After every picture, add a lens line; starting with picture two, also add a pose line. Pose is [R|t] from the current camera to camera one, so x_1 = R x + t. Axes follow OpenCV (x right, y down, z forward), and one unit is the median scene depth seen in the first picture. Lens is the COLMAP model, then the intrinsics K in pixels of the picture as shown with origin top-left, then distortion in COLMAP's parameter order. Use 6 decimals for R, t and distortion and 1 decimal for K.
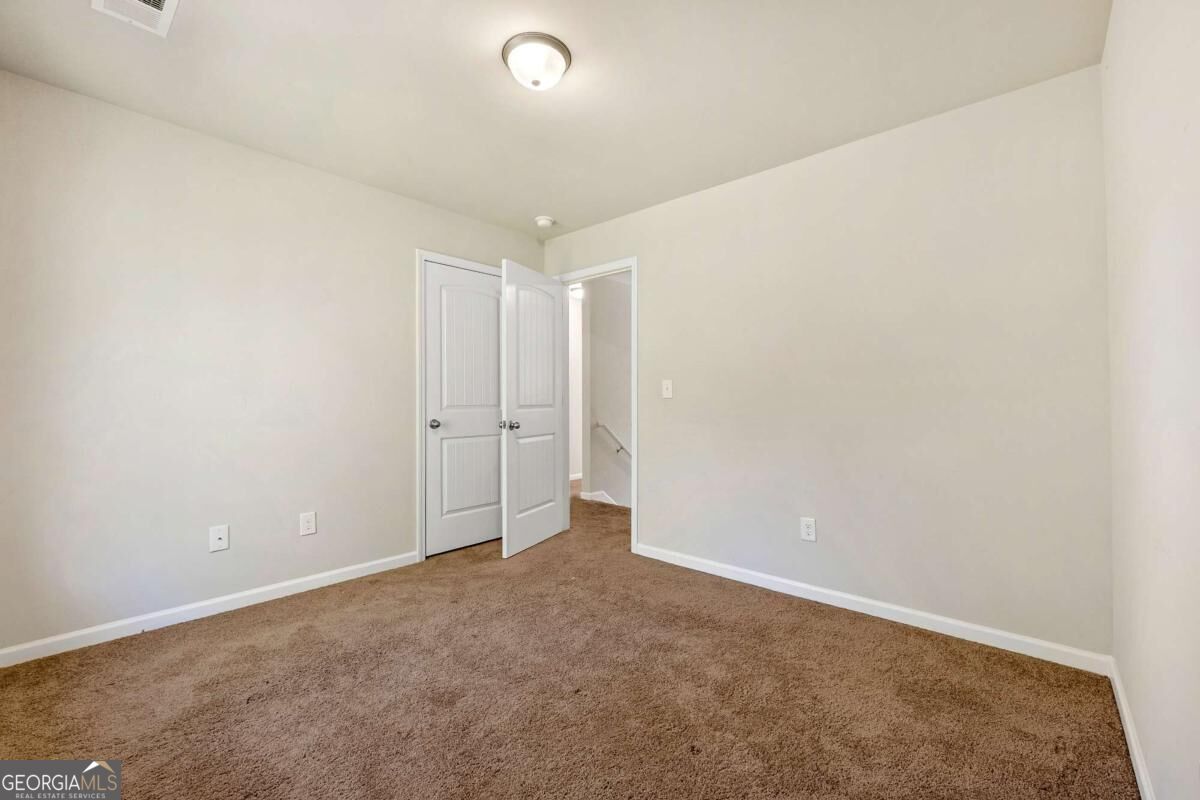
lens RADIAL K [[489.8, 0, 598.0], [0, 489.8, 398.4], [0, 0, 1]] dist [-0.013007, 0.001487]
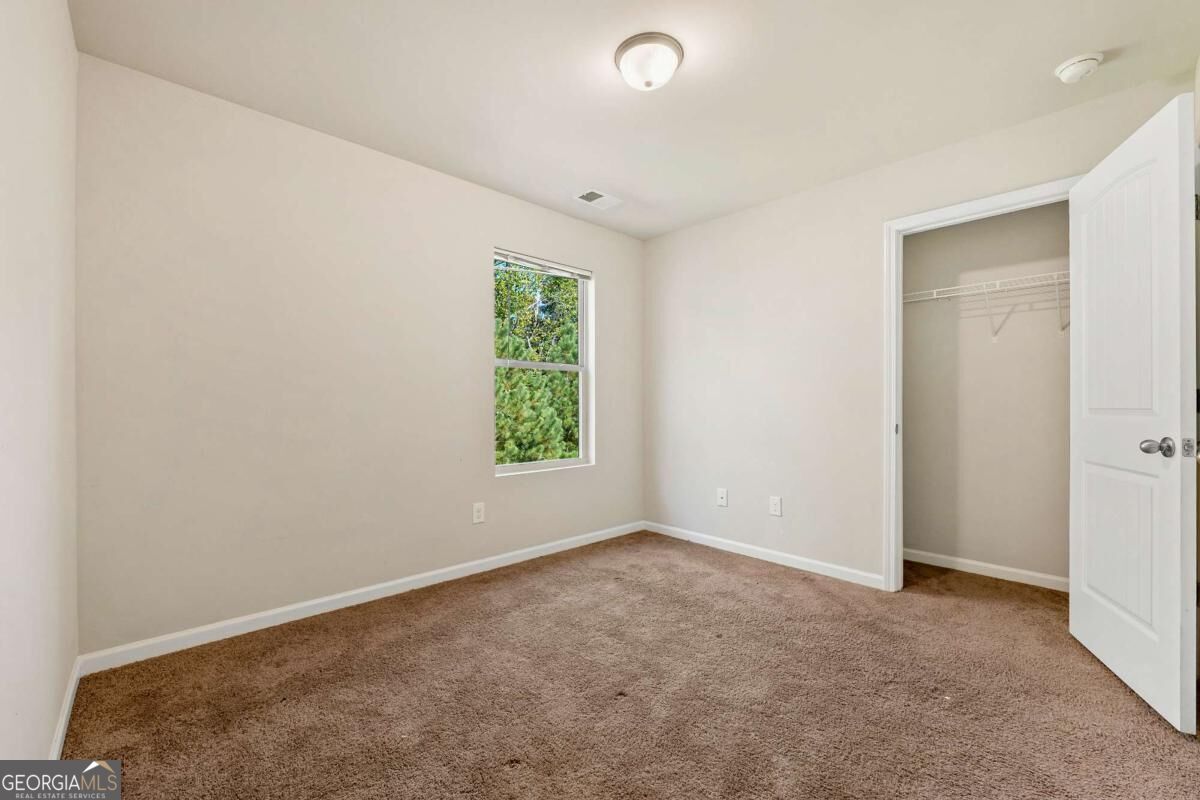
lens RADIAL K [[489.8, 0, 591.5], [0, 489.8, 402.0], [0, 0, 1]] dist [-0.013007, 0.001487]
pose [[-0.088194, 0.002728, -0.996100, 0.754435], [0.005865, 0.999980, 0.002219, 0.001043], [0.996086, -0.005646, -0.088208, 0.809868]]
